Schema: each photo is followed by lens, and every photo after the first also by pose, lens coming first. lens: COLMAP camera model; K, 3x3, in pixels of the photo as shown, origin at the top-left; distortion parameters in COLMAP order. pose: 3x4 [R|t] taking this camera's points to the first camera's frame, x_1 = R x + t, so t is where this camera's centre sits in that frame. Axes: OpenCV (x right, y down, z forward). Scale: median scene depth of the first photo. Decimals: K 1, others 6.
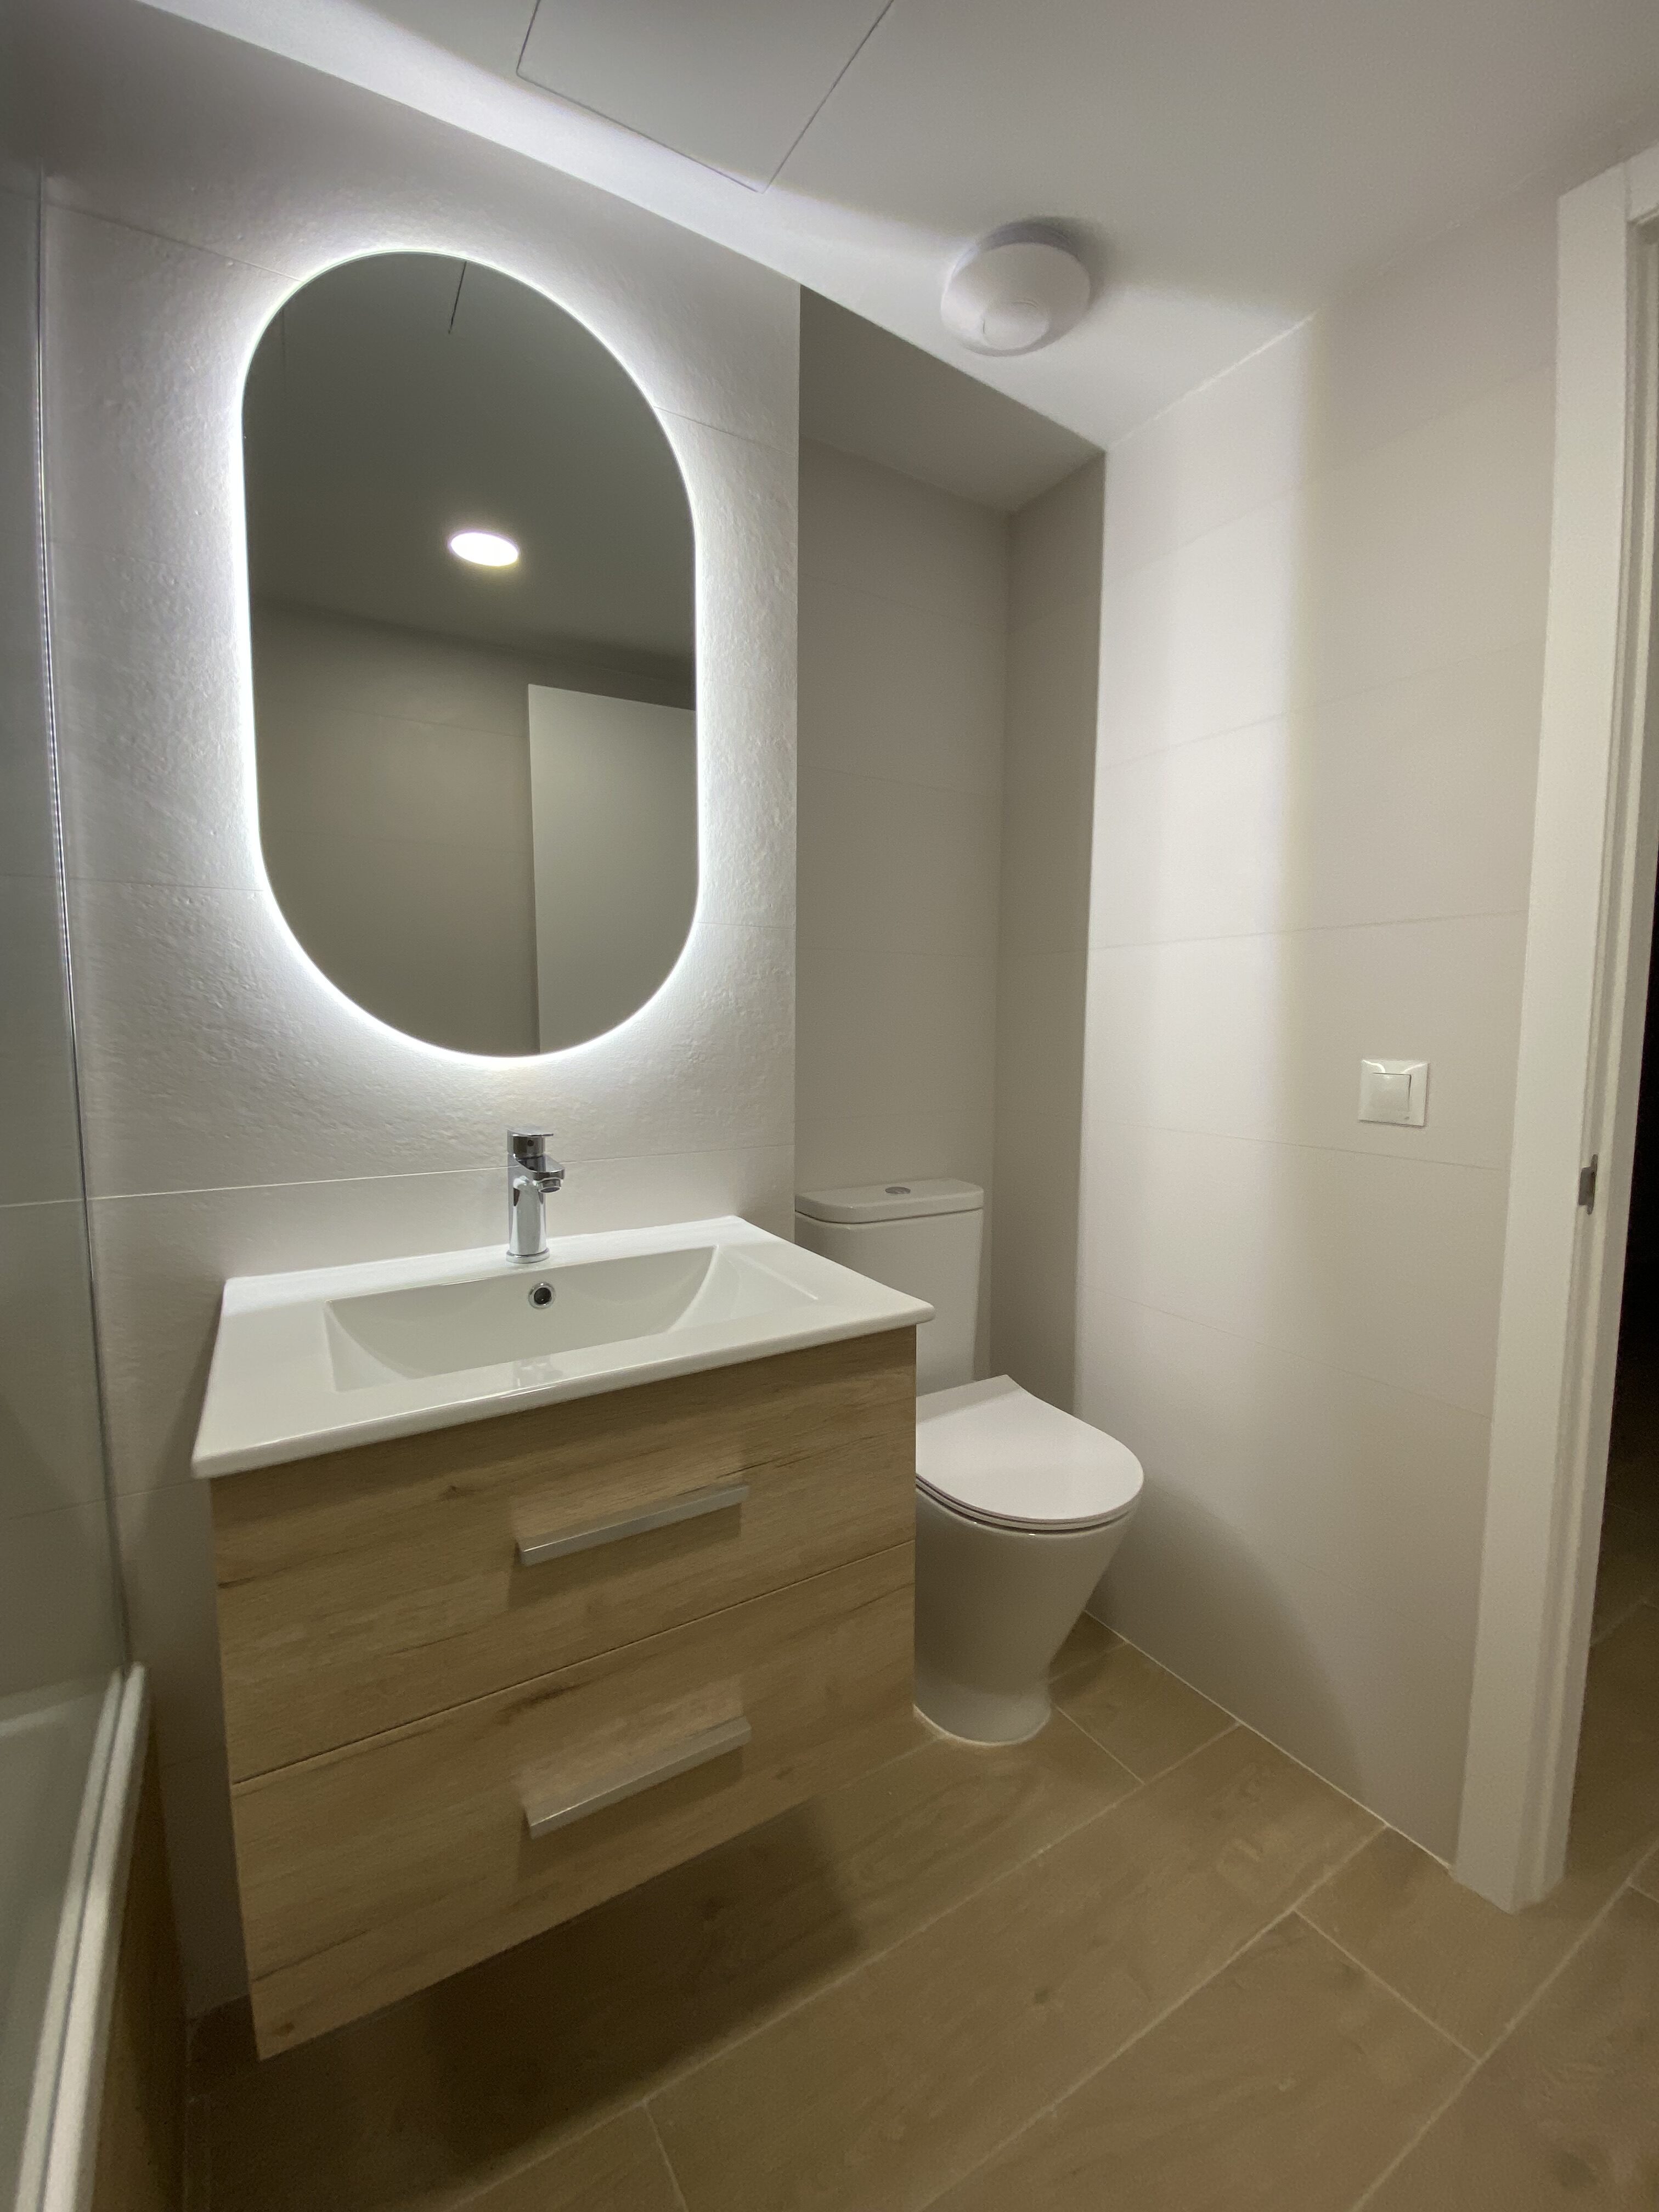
lens RADIAL K [[891.5, 0, 833.1], [0, 891.5, 1098.3], [0, 0, 1]] dist [0.021489, -0.023541]
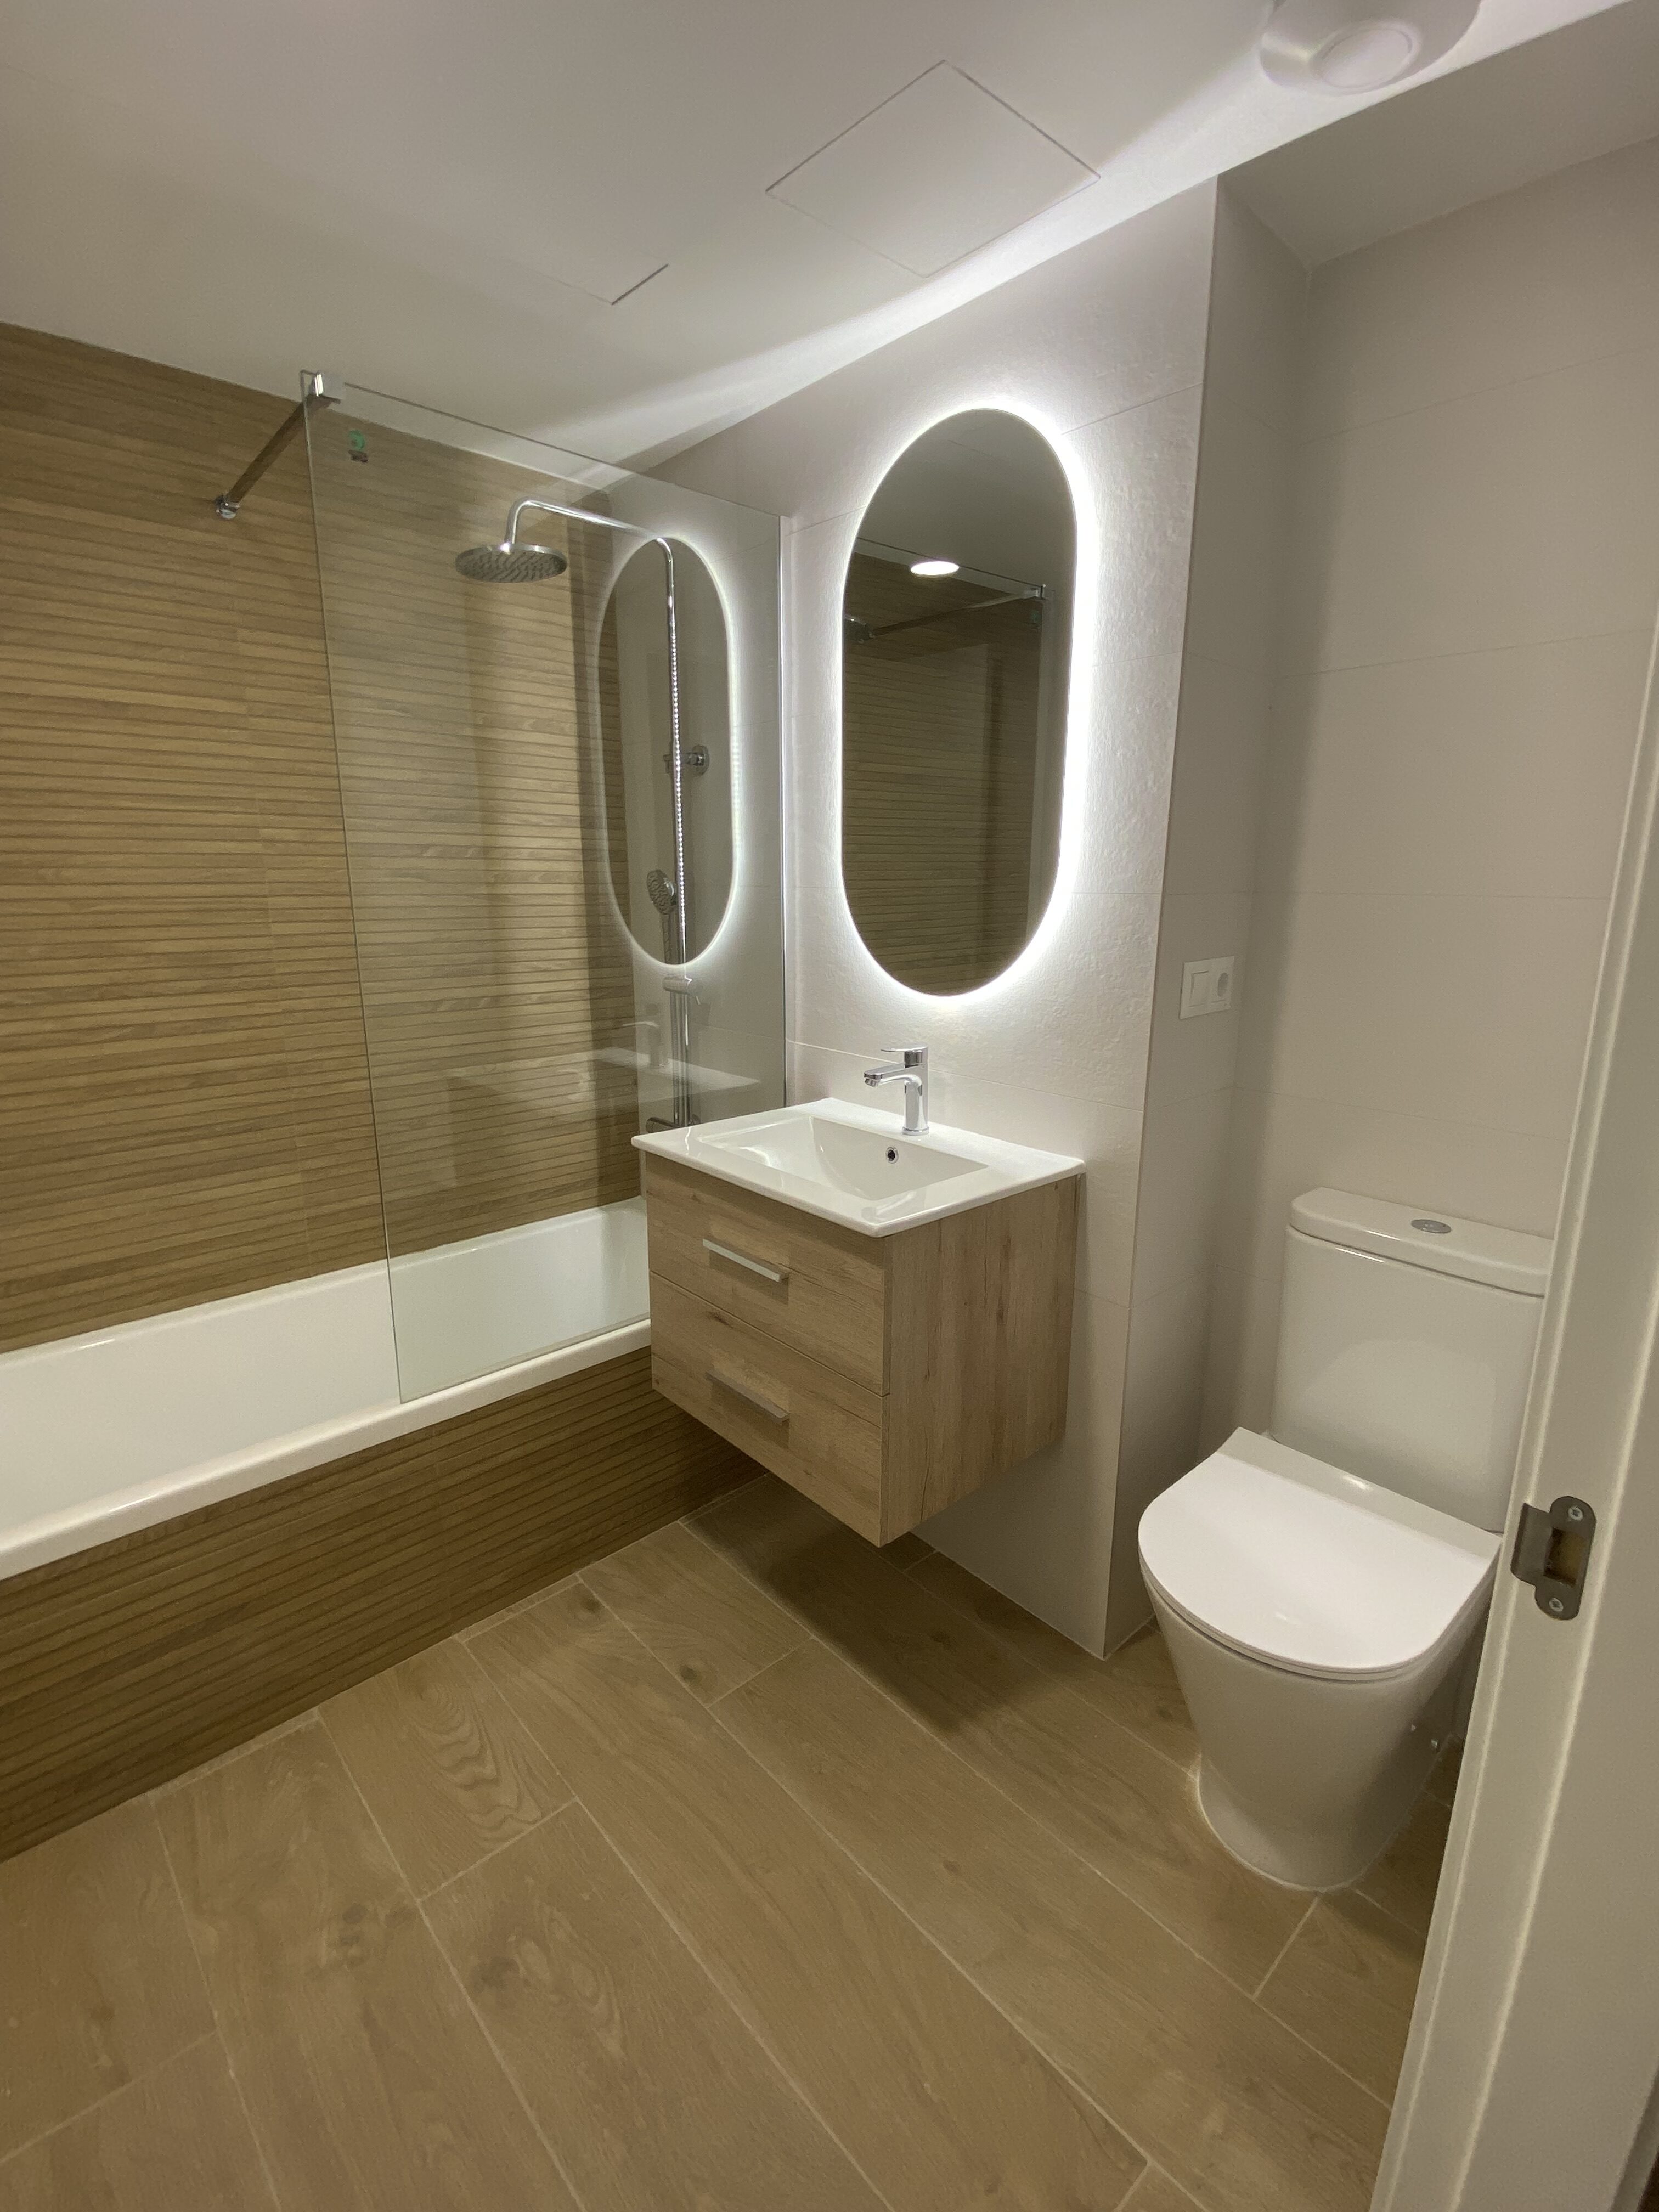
lens RADIAL K [[971.2, 0, 829.5], [0, 971.2, 1106.0], [0, 0, 1]] dist [0.029621, -0.033432]
pose [[0.190077, 0.218316, -0.957188, 1.233759], [-0.093669, 0.974547, 0.203675, -0.188867], [0.977290, 0.050945, 0.205689, 0.560775]]
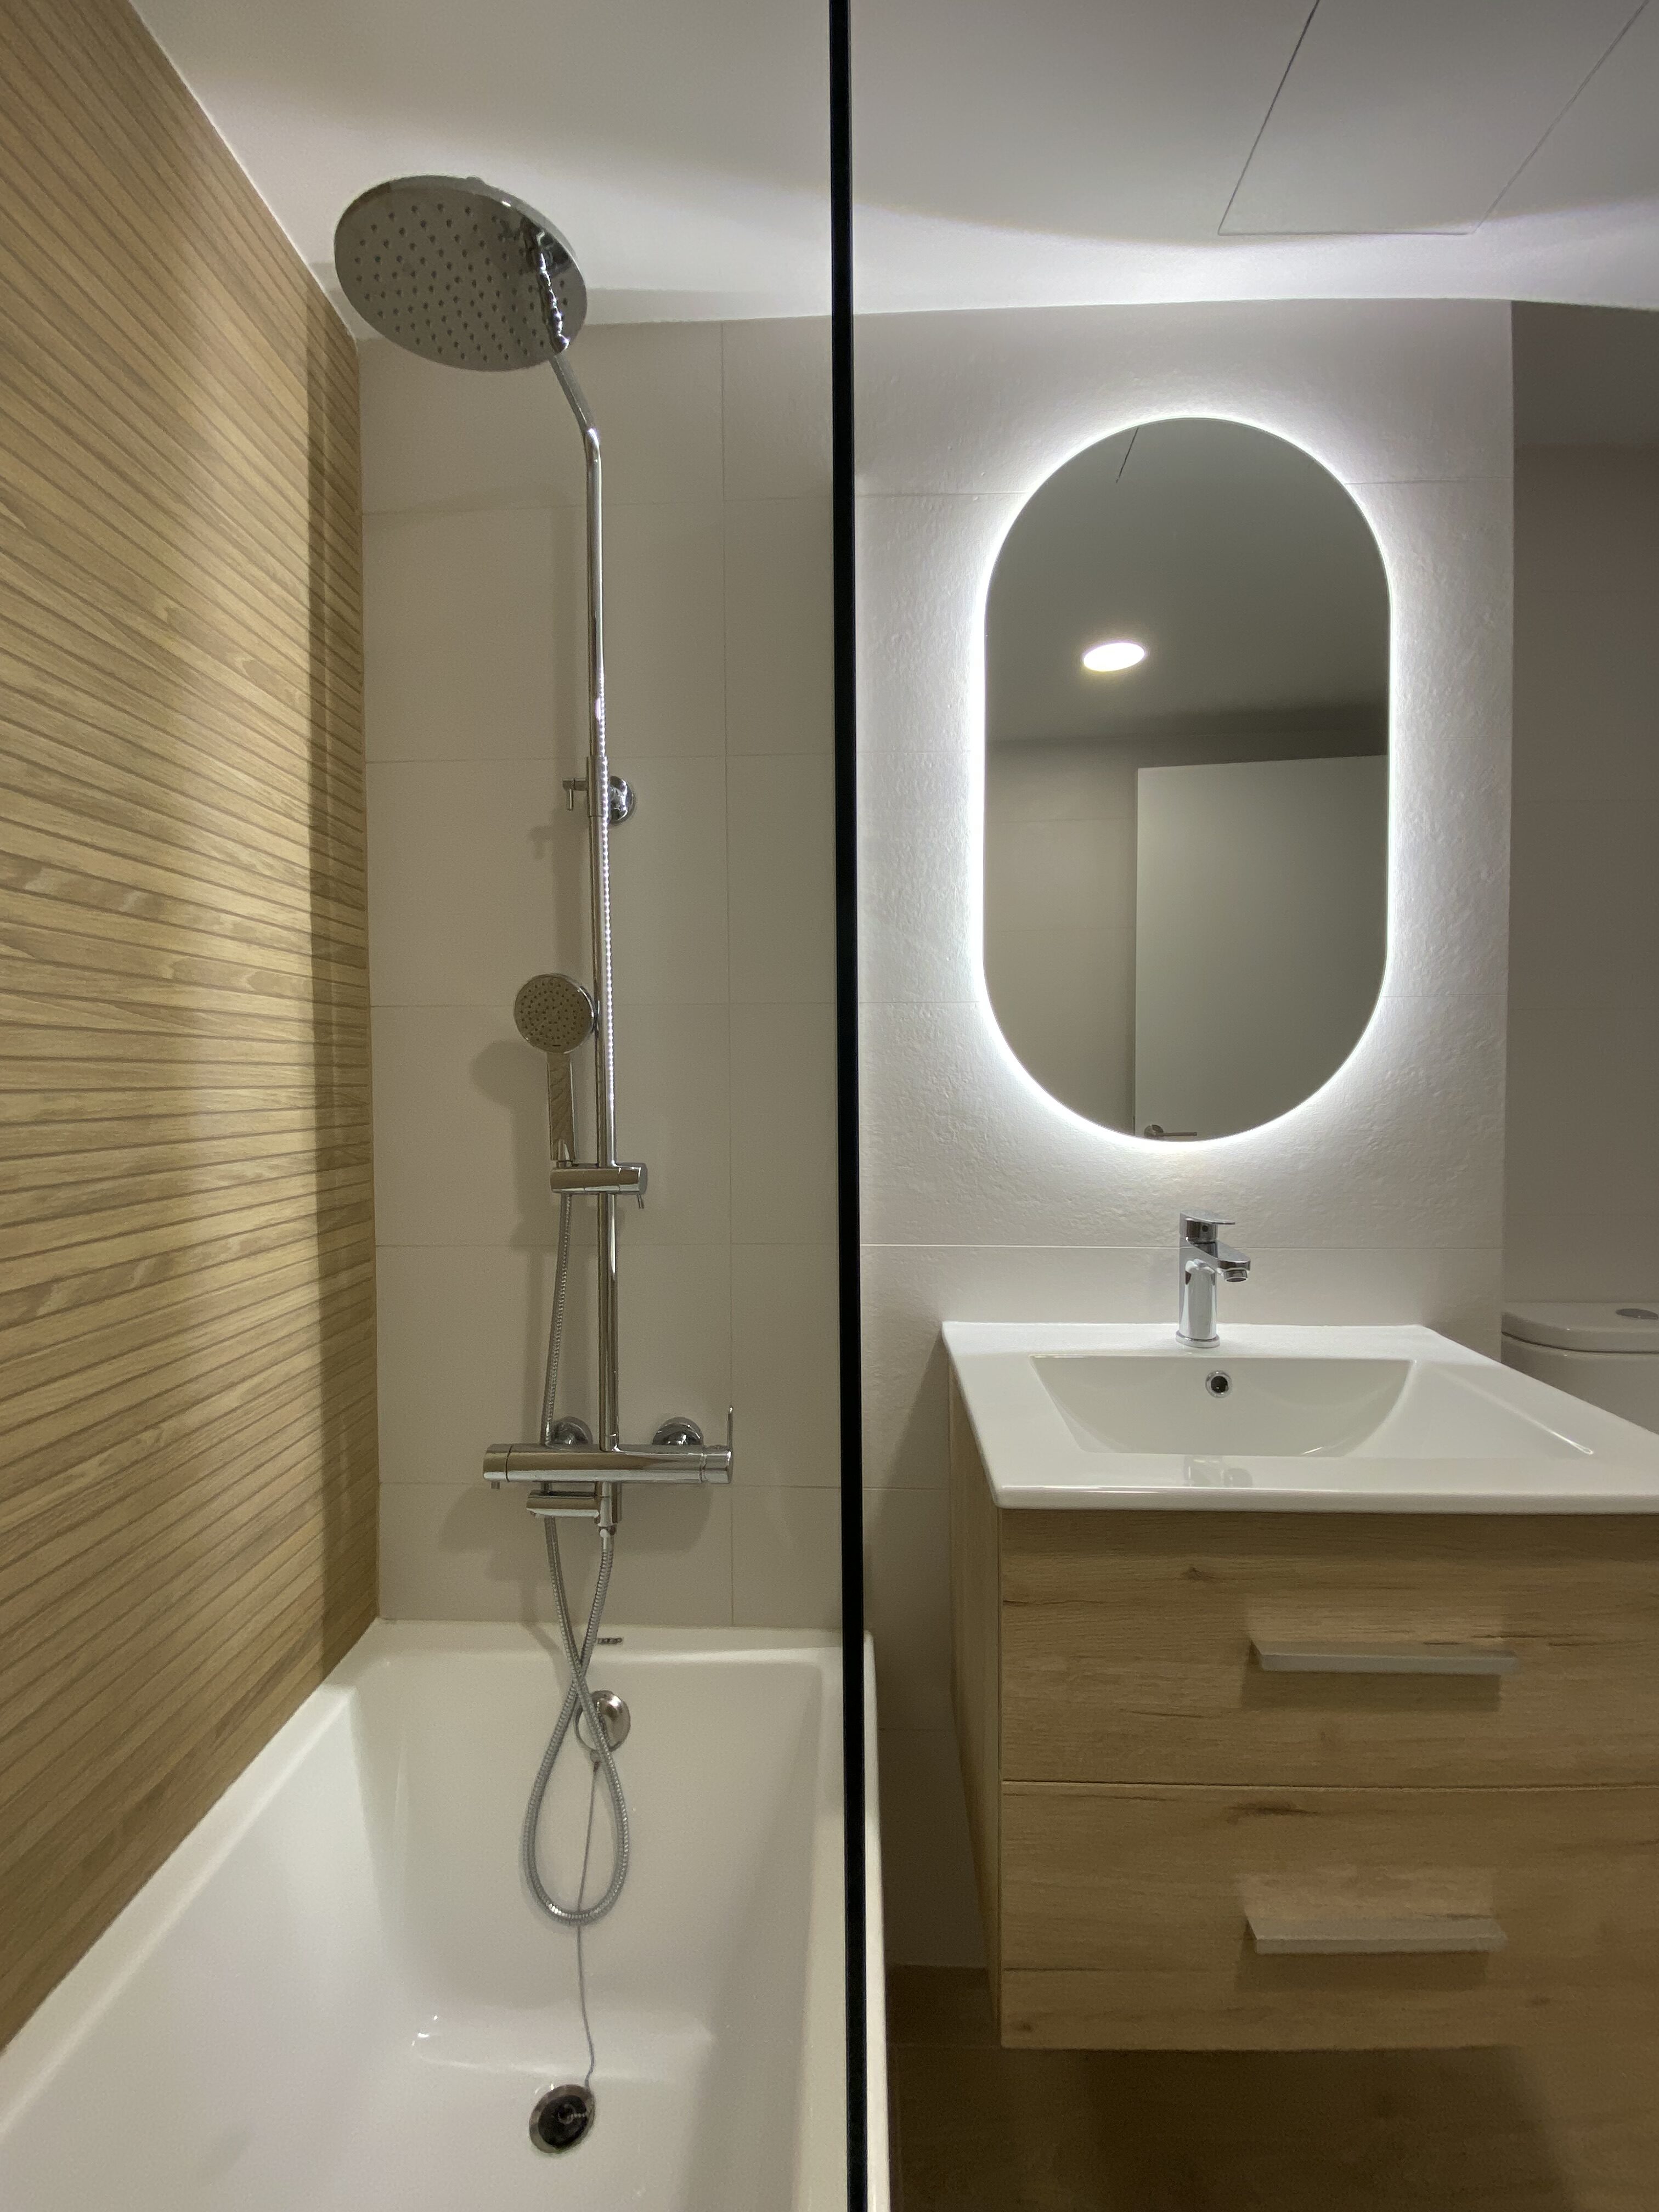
lens RADIAL K [[891.5, 0, 833.1], [0, 891.5, 1098.3], [0, 0, 1]] dist [0.021489, -0.023541]
pose [[0.829879, 0.001138, -0.557942, -0.129309], [-0.036849, 0.997926, -0.052773, -0.029476], [0.556725, 0.064355, 0.828200, -0.091591]]
